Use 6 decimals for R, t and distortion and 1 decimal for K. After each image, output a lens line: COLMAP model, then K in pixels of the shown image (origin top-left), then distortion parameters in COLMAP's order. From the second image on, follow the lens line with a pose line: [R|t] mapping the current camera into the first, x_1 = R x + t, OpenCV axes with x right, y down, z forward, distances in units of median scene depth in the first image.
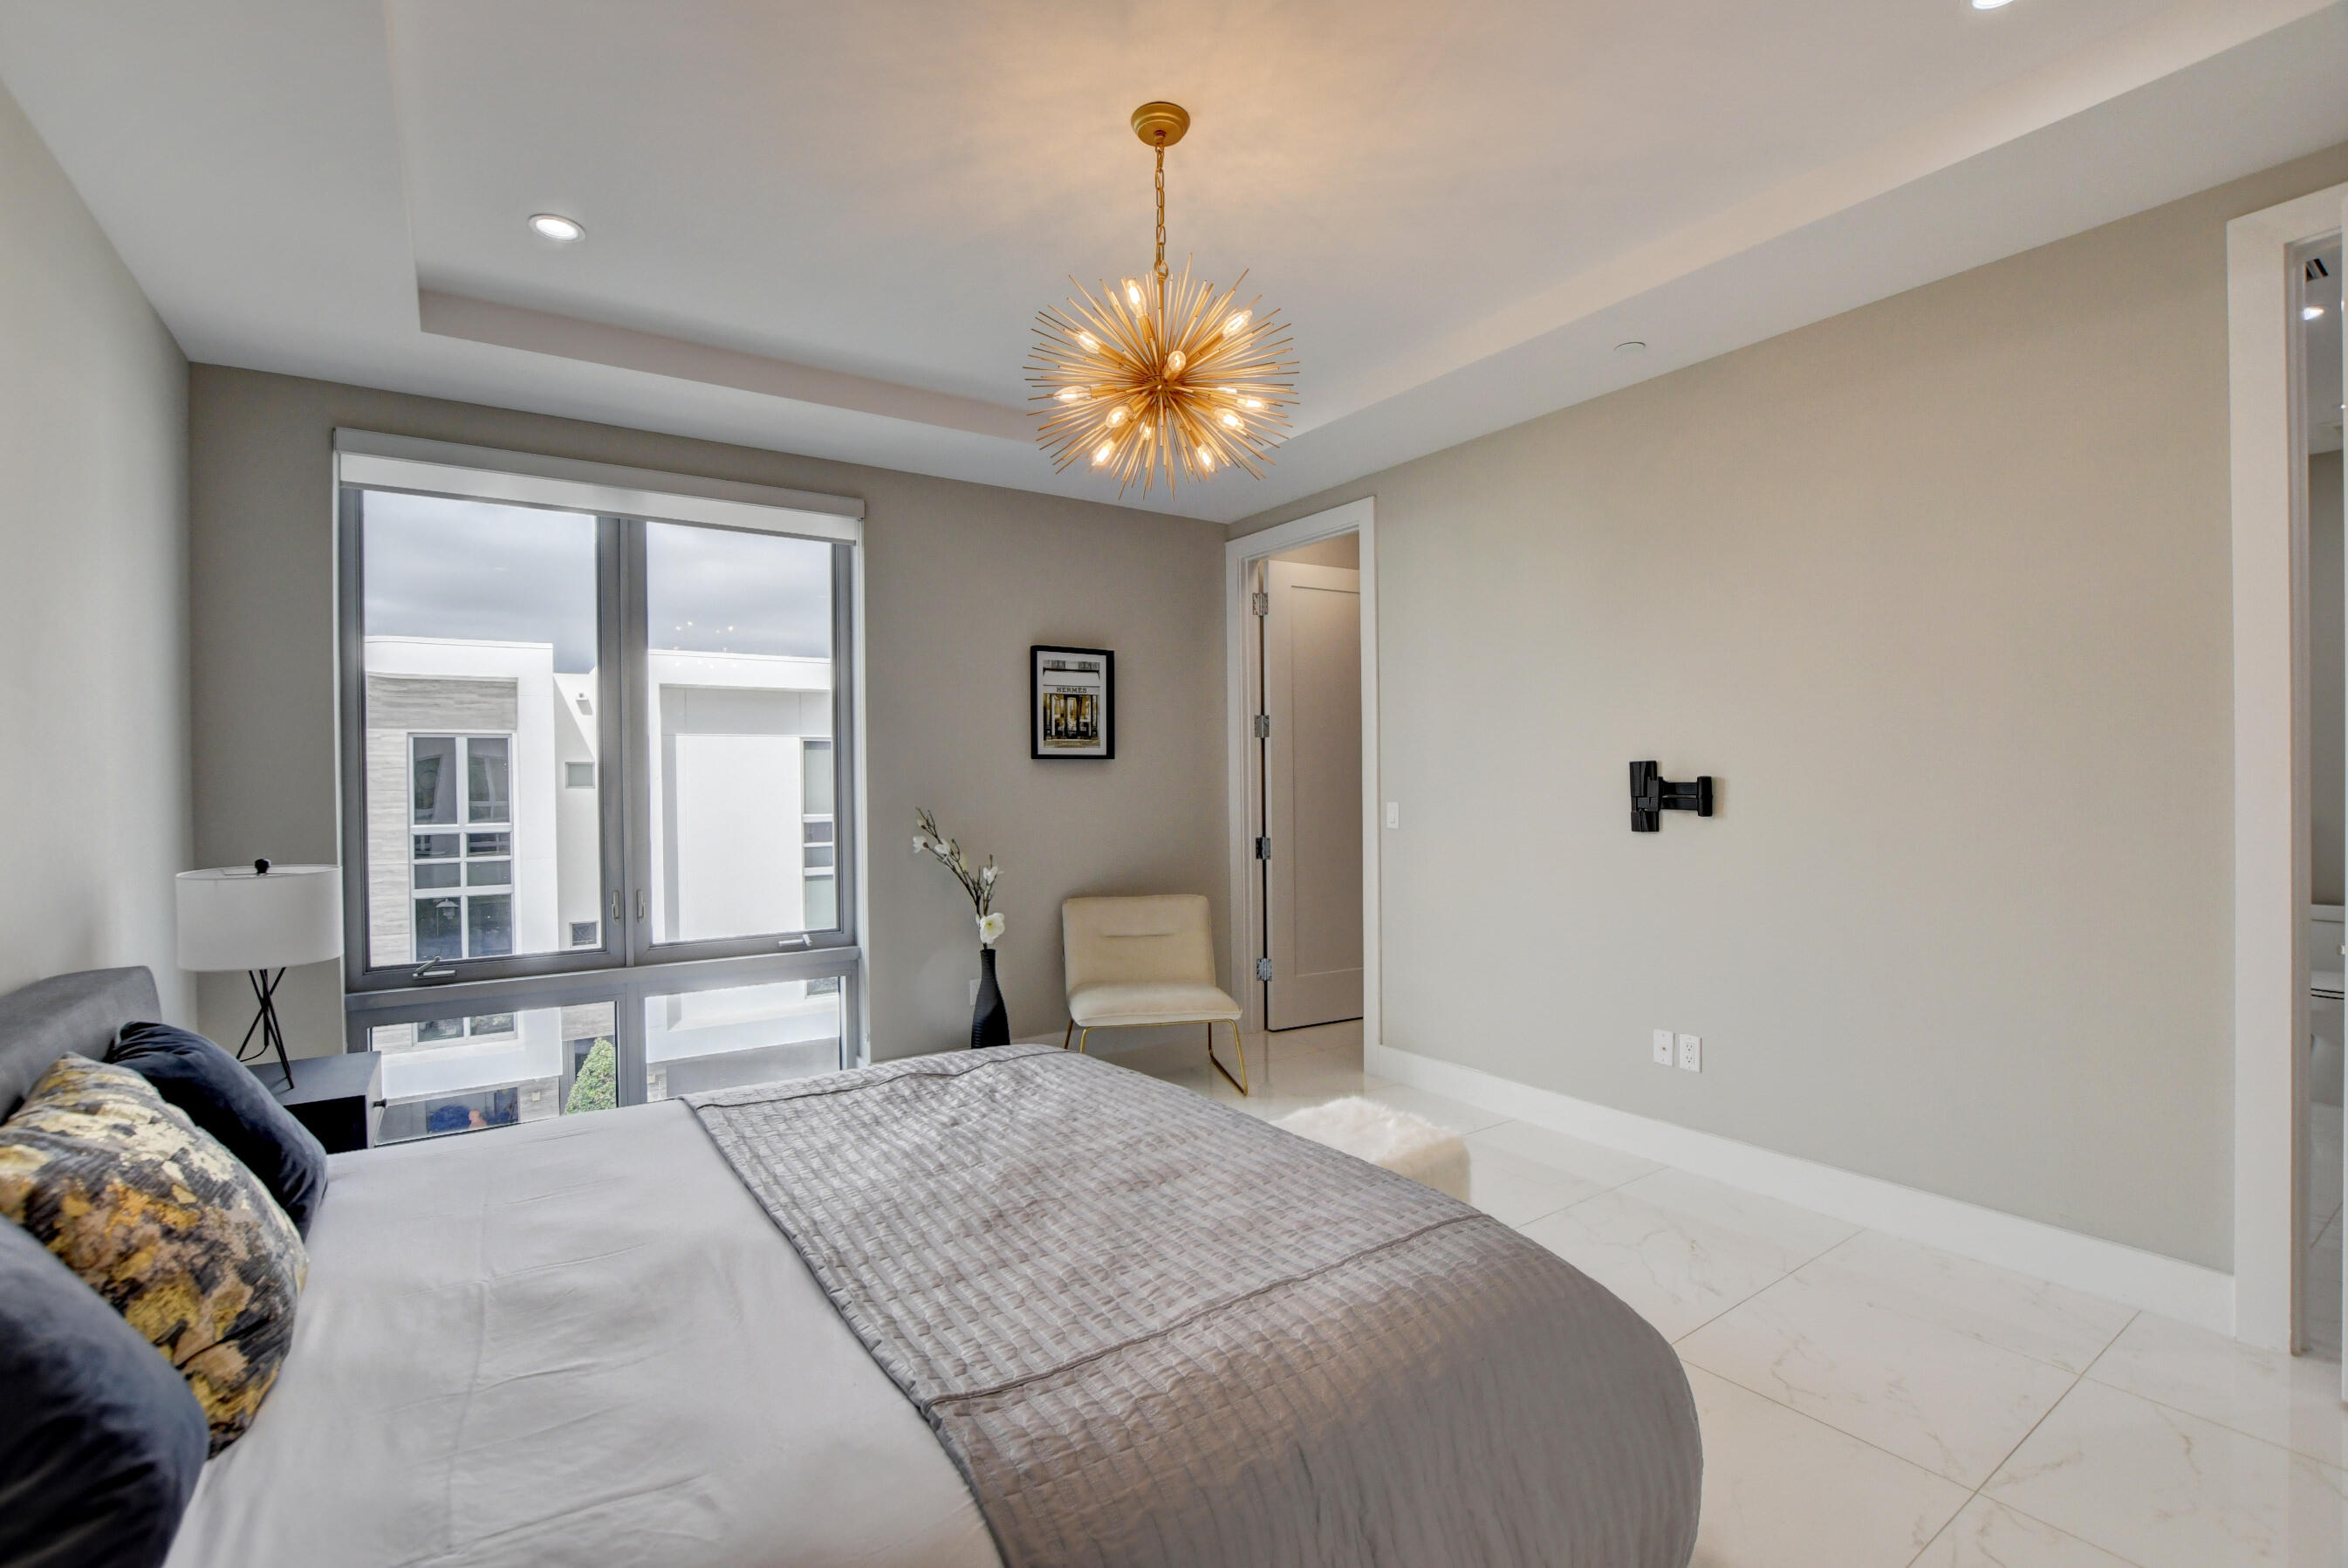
lens RADIAL K [[1038.3, 0, 1164.7], [0, 1038.3, 781.9], [0, 0, 1]] dist [-0.030590, 0.003734]
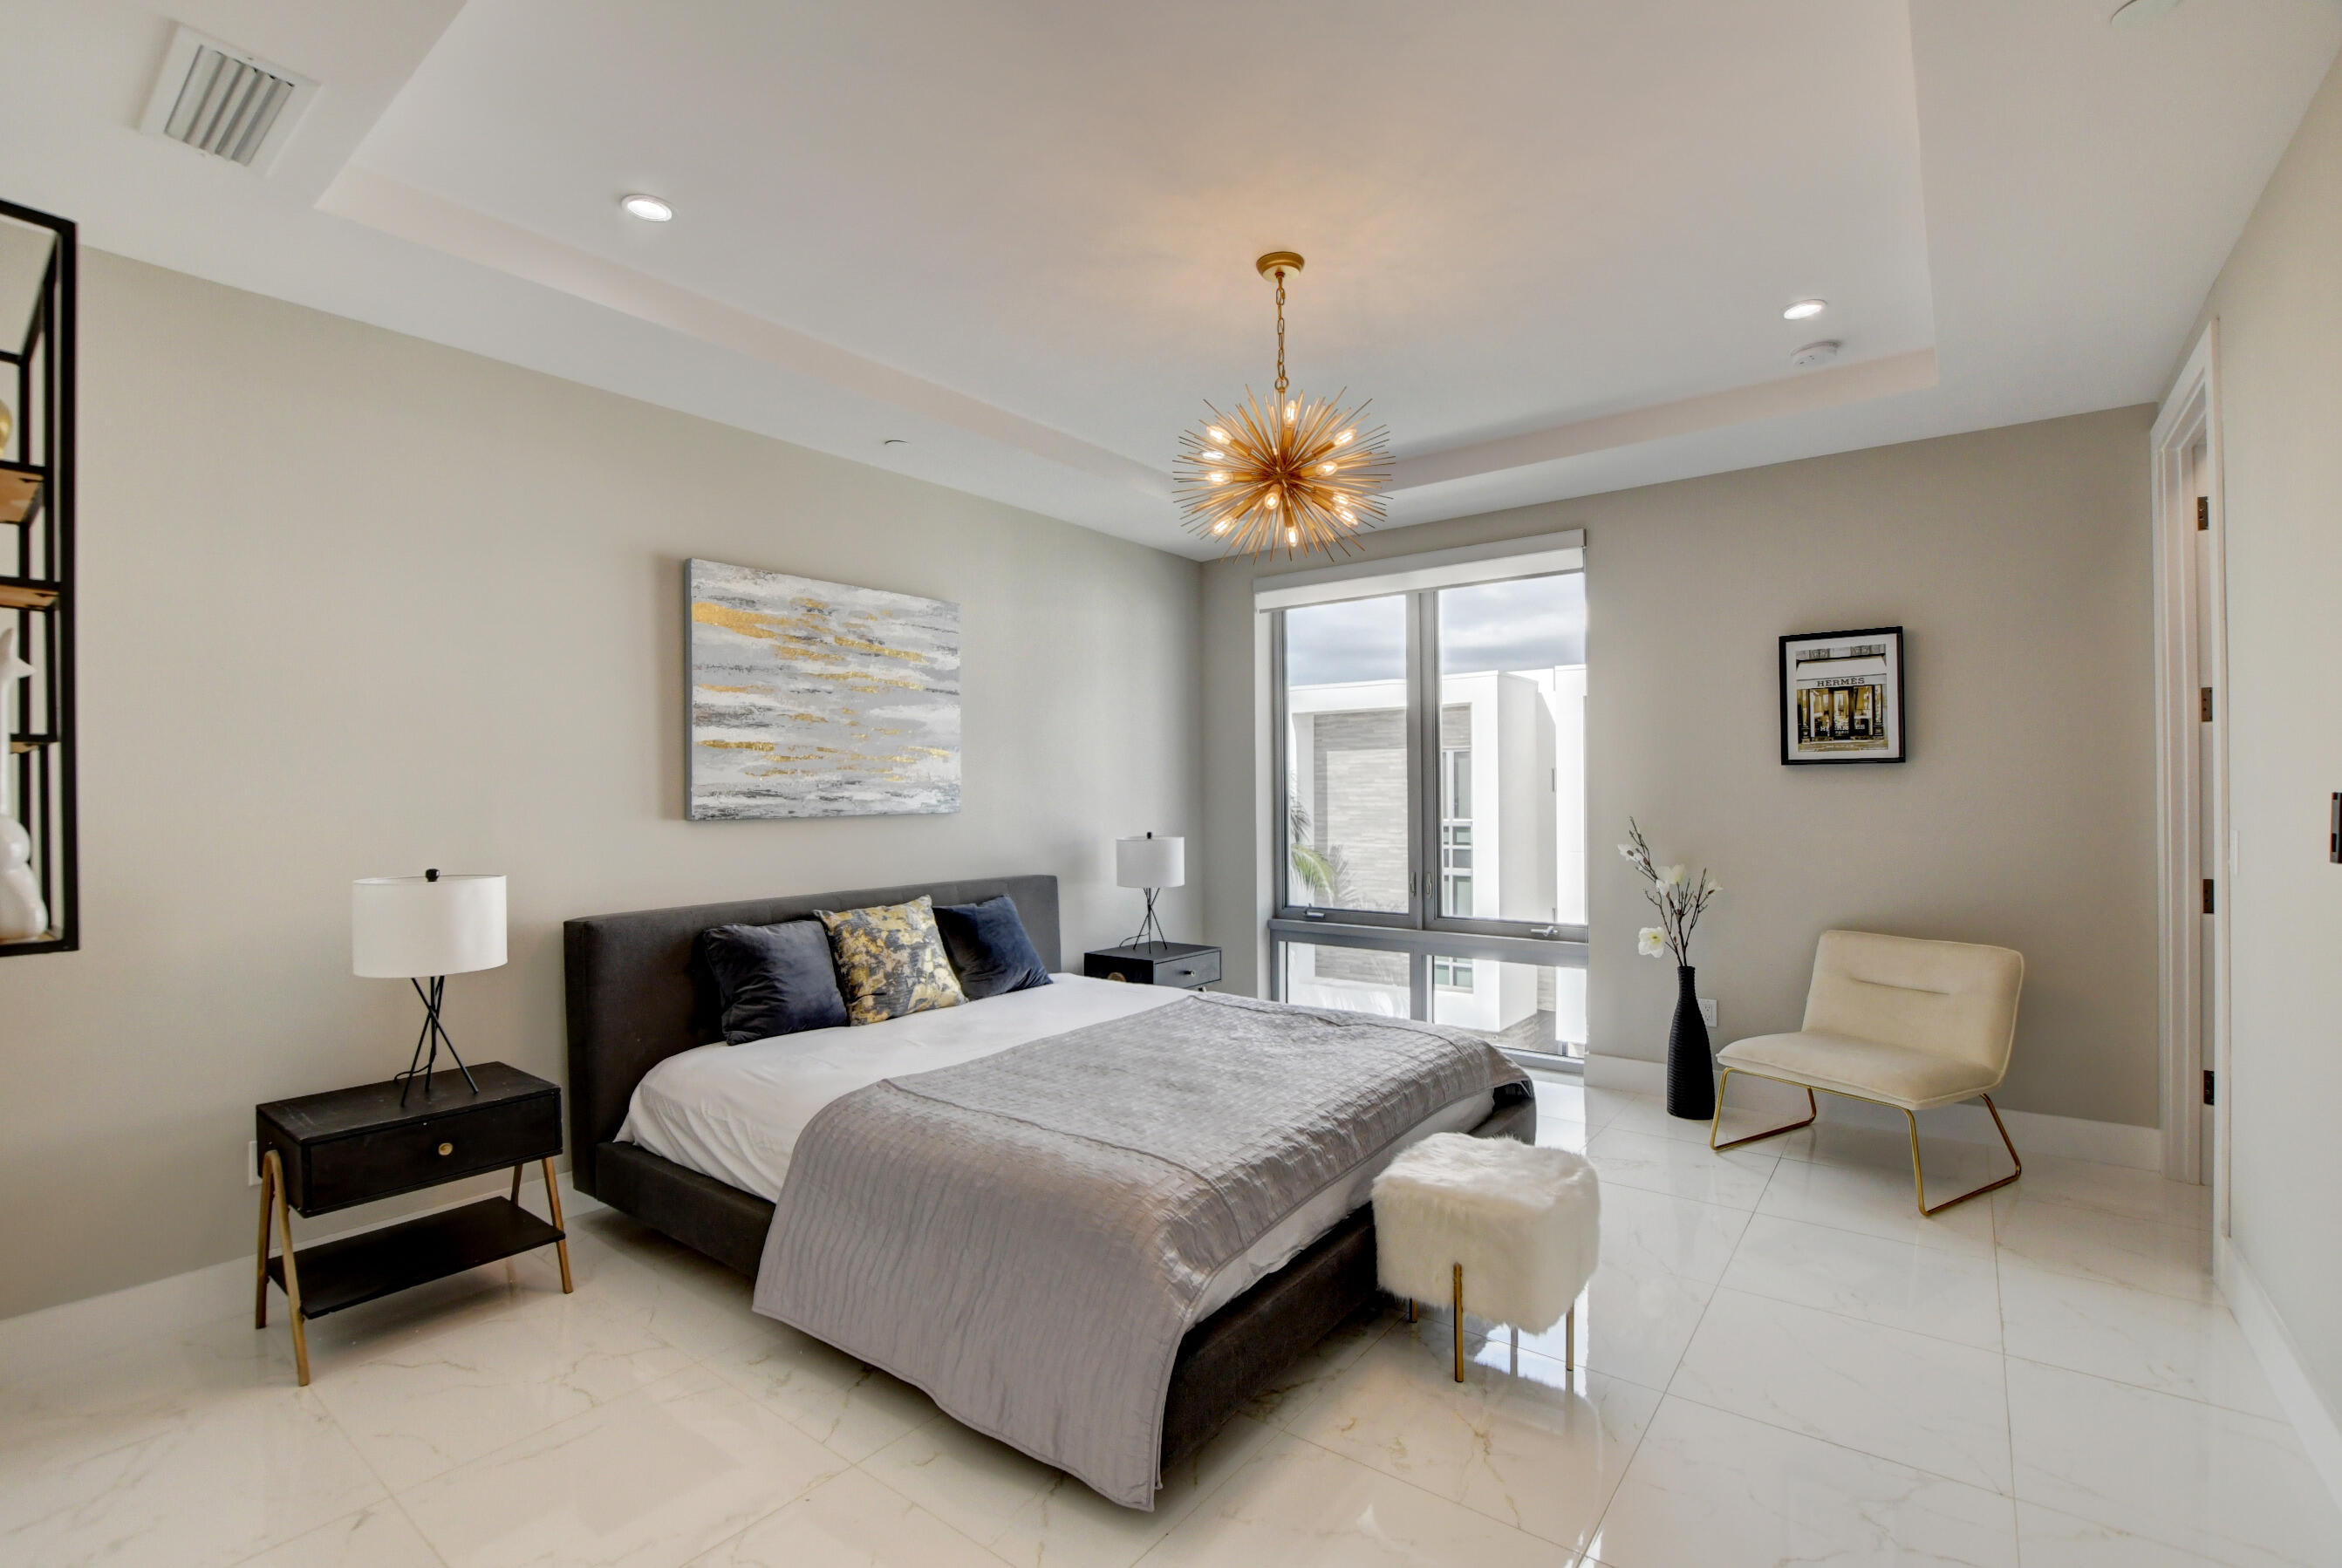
lens RADIAL K [[1007.3, 0, 1154.4], [0, 1007.3, 772.8], [0, 0, 1]] dist [-0.005017, -0.000404]
pose [[0.322621, -0.011445, -0.946459, 0.502893], [0.002608, 0.999934, -0.011203, -0.007211], [0.946525, 0.001146, 0.322630, 0.214261]]
